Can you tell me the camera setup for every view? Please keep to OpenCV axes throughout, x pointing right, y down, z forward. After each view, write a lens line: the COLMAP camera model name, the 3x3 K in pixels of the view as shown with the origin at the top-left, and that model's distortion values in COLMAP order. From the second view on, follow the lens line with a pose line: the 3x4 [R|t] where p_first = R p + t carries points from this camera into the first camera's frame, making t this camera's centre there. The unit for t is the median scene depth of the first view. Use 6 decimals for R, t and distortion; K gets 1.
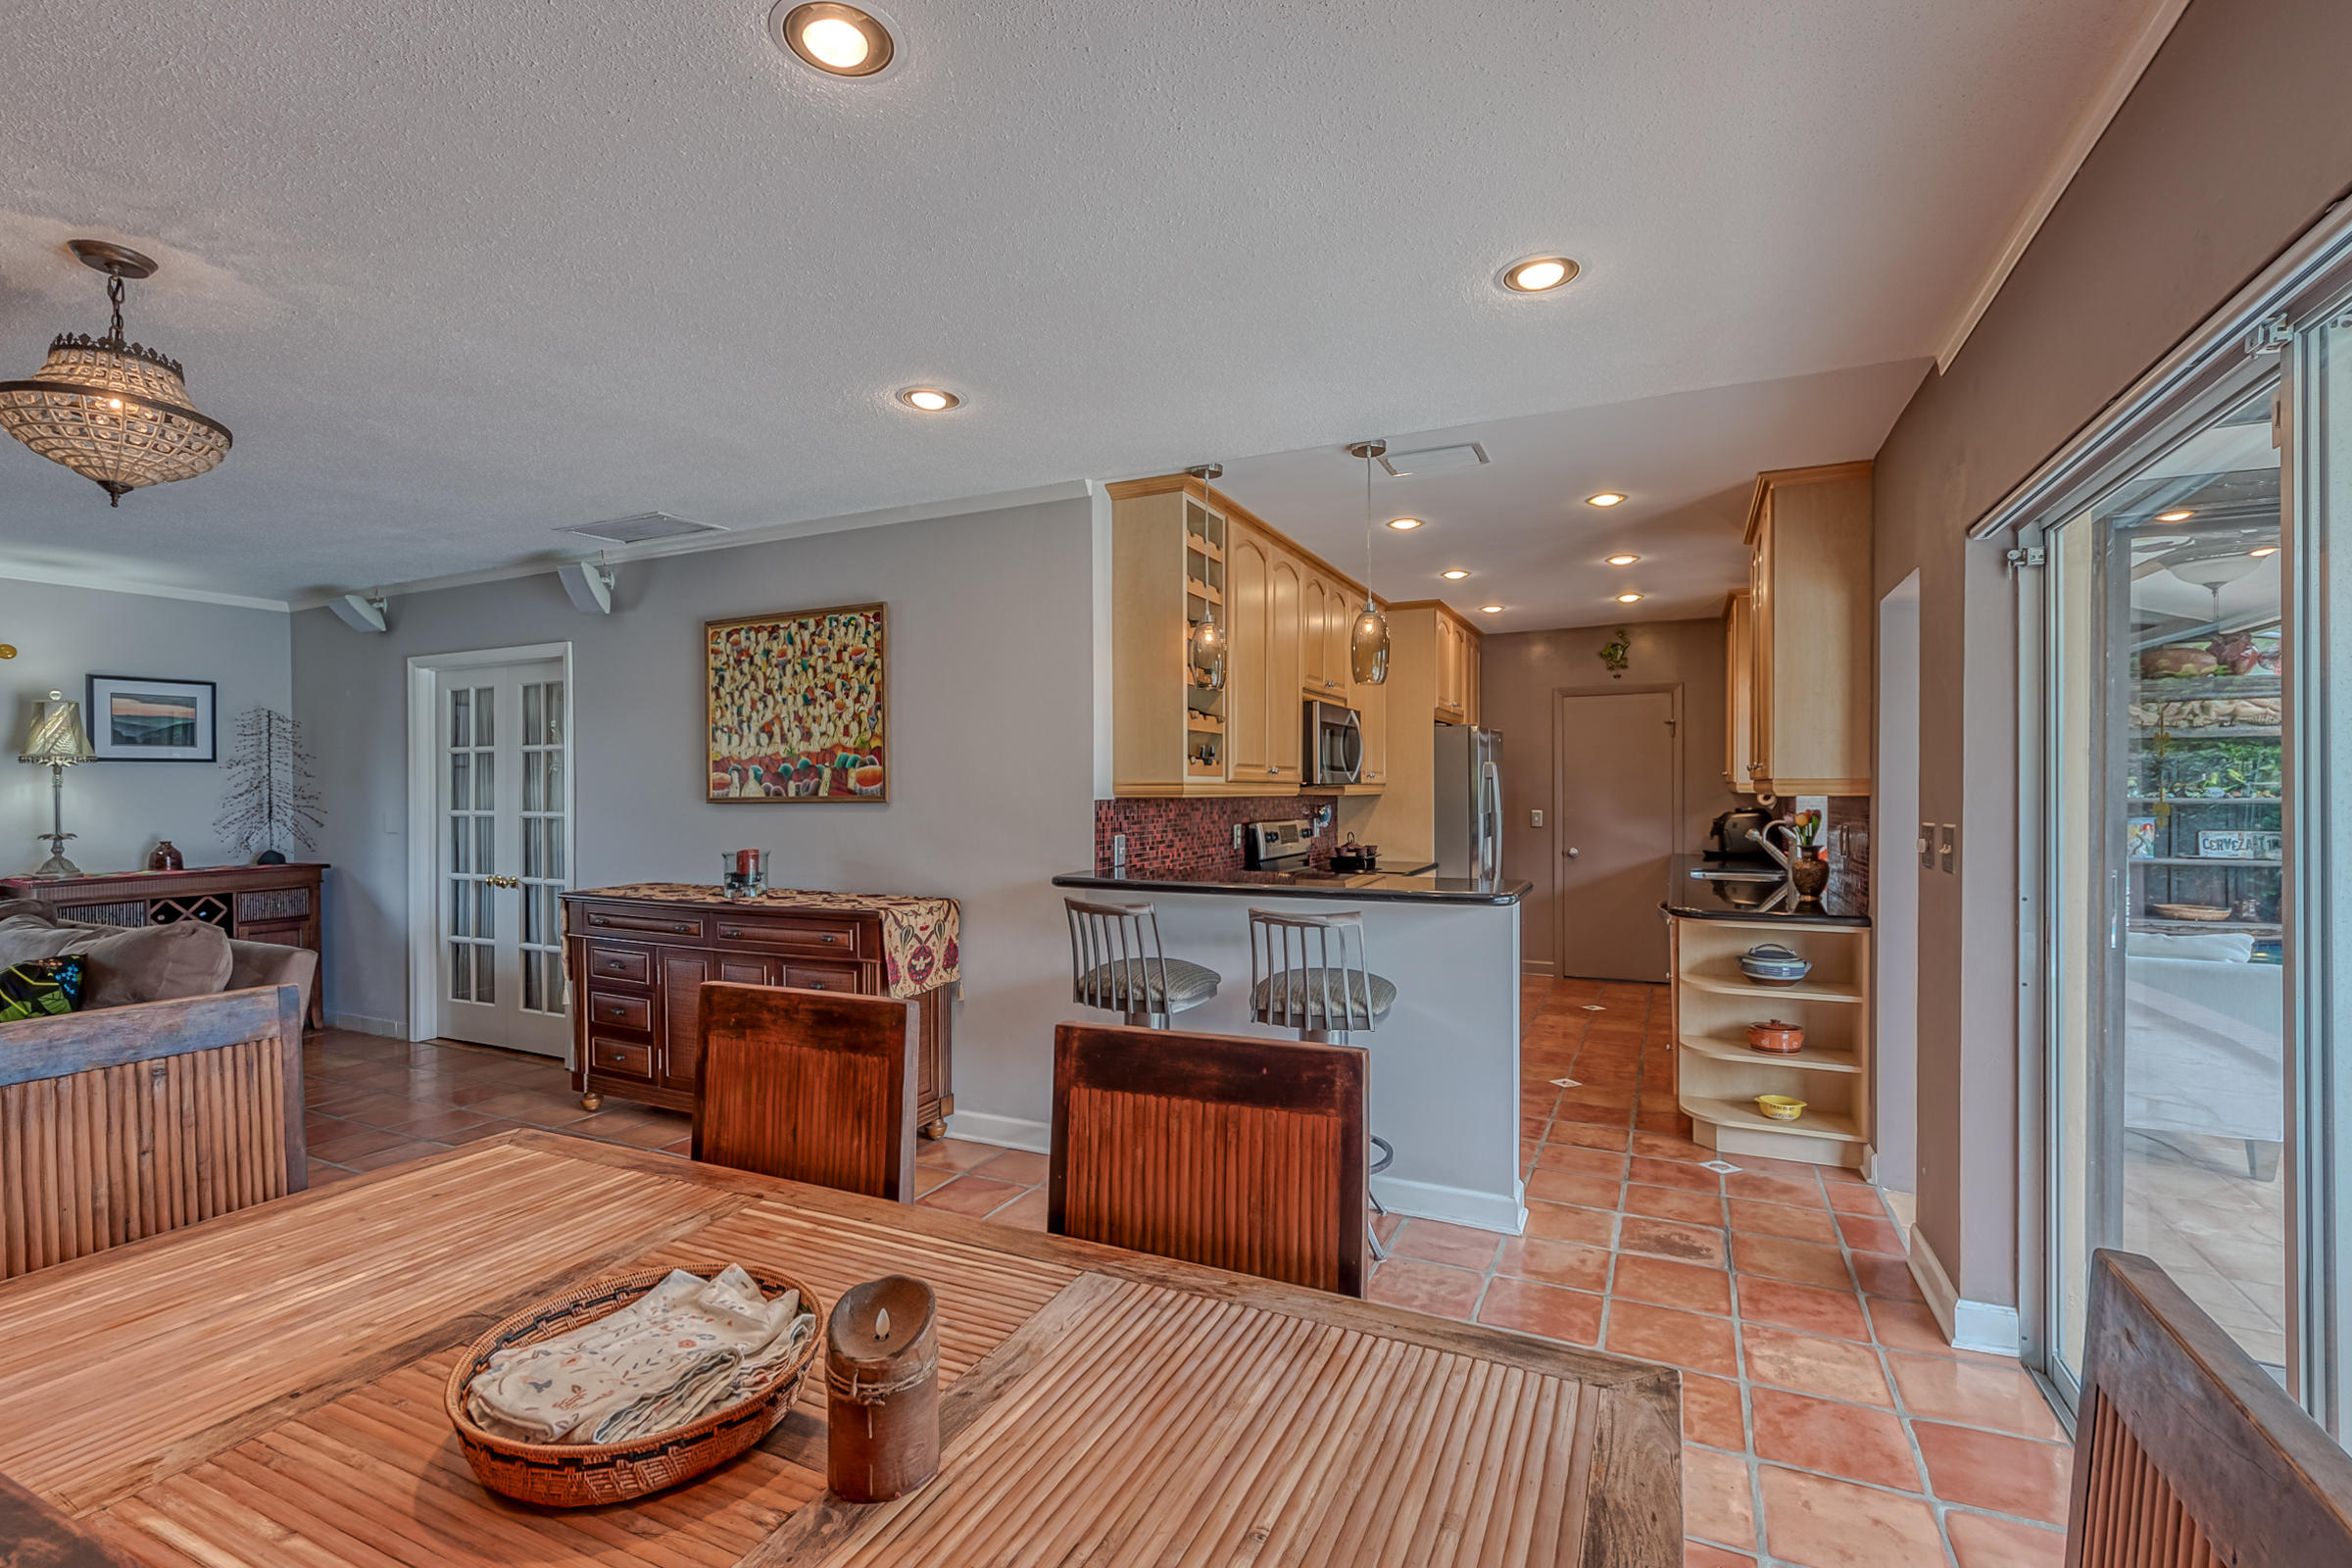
lens RADIAL K [[1047.0, 0, 1110.8], [0, 1047.0, 798.7], [0, 0, 1]] dist [0.004099, -0.003120]
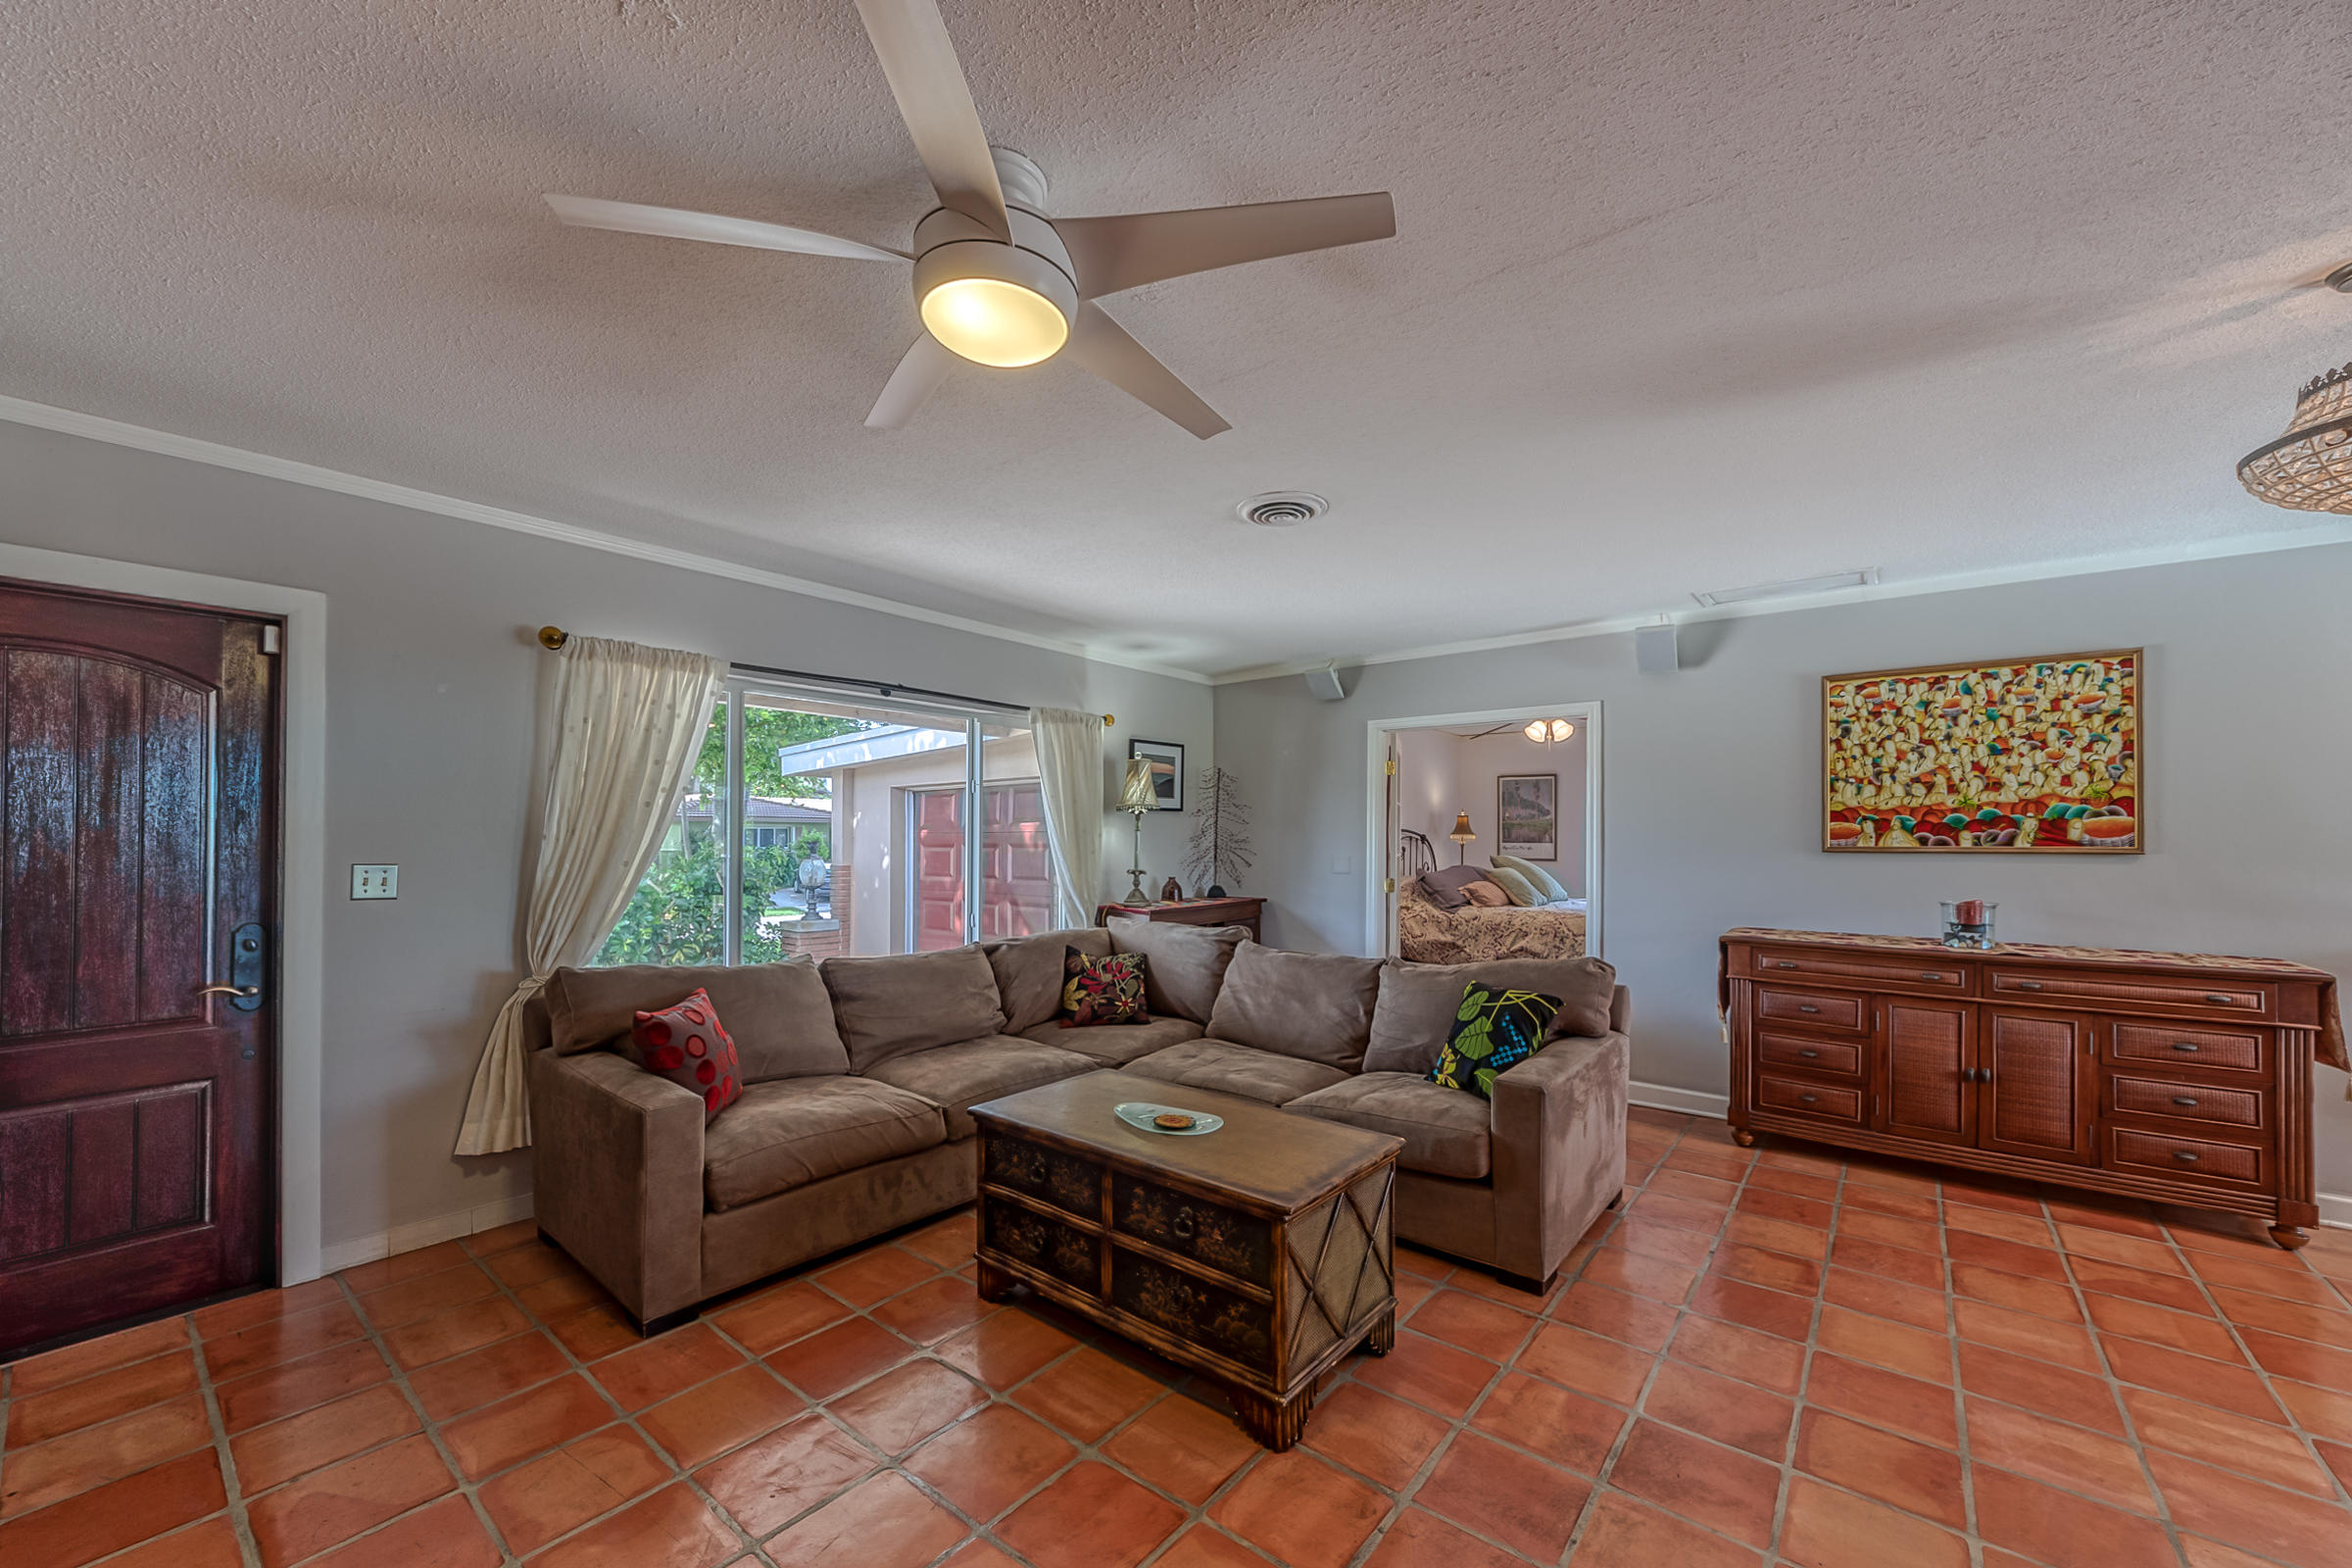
lens RADIAL K [[900.2, 0, 1157.8], [0, 900.2, 827.2], [0, 0, 1]] dist [-0.003525, -0.000439]
pose [[0.973180, 0.006073, -0.229963, -0.858563], [-0.010424, 0.999789, -0.017708, 0.002446], [0.229807, 0.019630, 0.973038, -0.011062]]
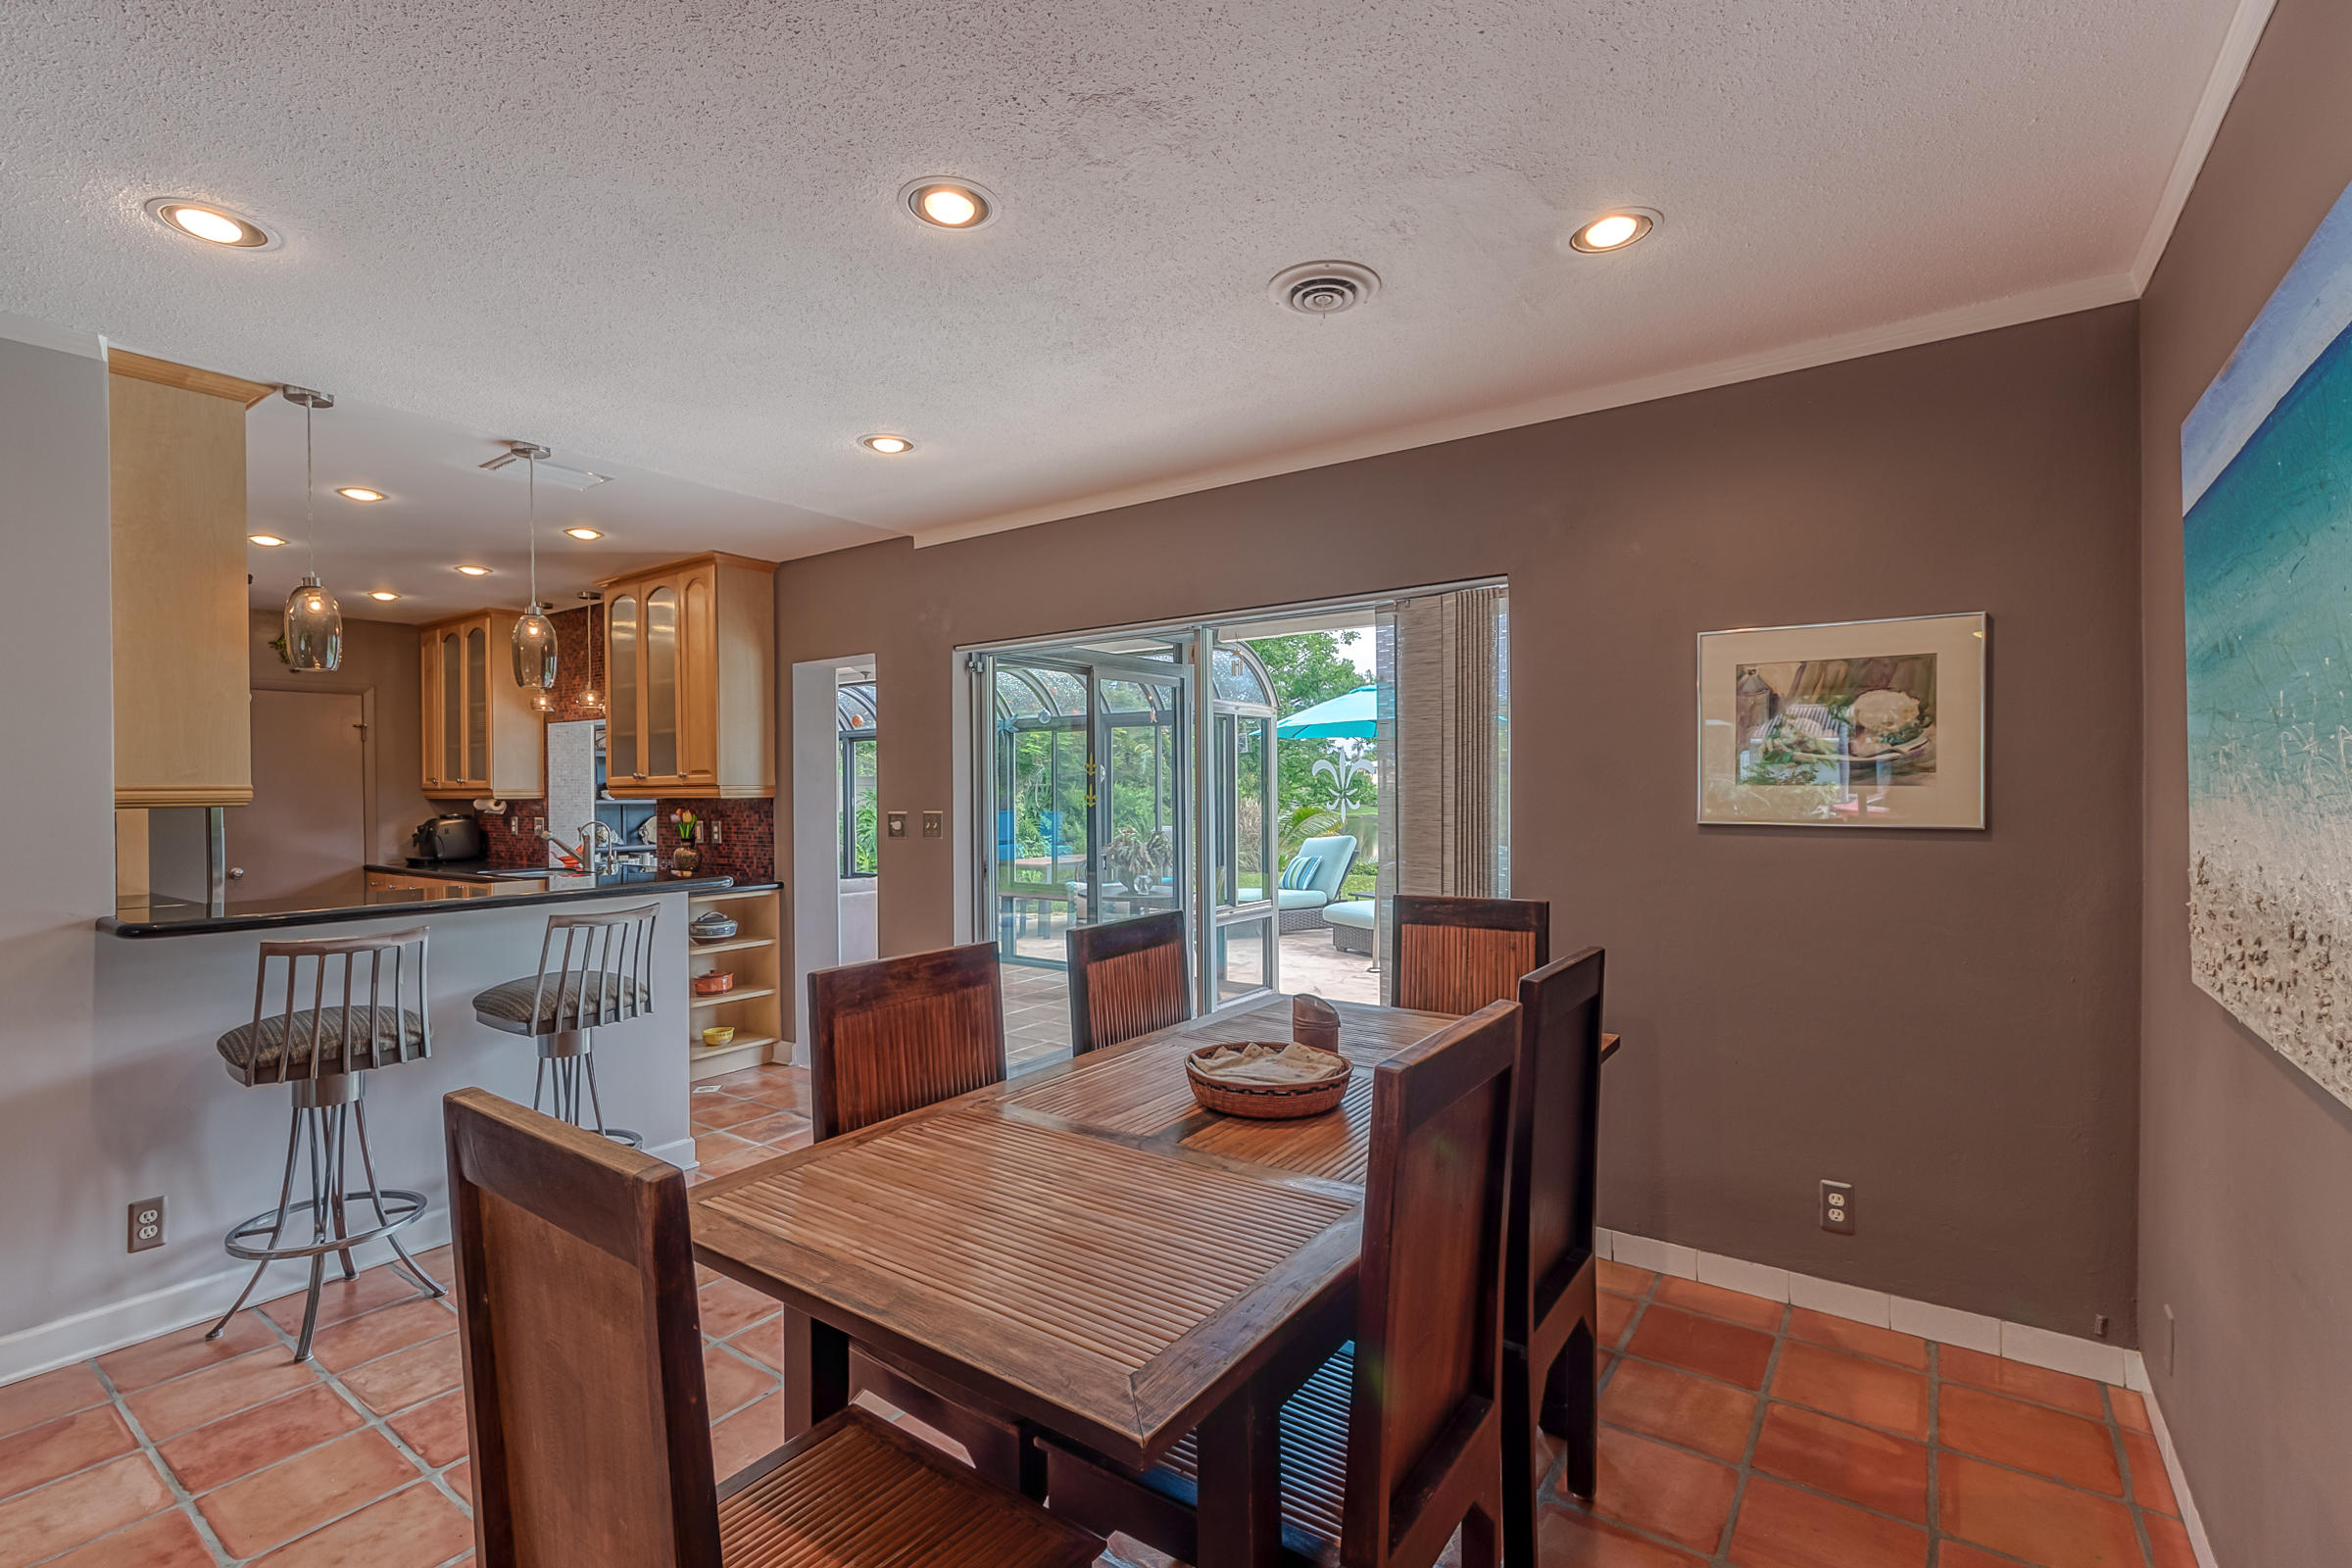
lens RADIAL K [[1047.0, 0, 1231.0], [0, 1047.0, 795.2], [0, 0, 1]] dist [0.004099, -0.003120]
pose [[0.125407, -0.005422, 0.992091, -0.506497], [0.018035, 0.999832, 0.003184, 0.001072], [-0.991941, 0.017494, 0.125484, 0.169491]]
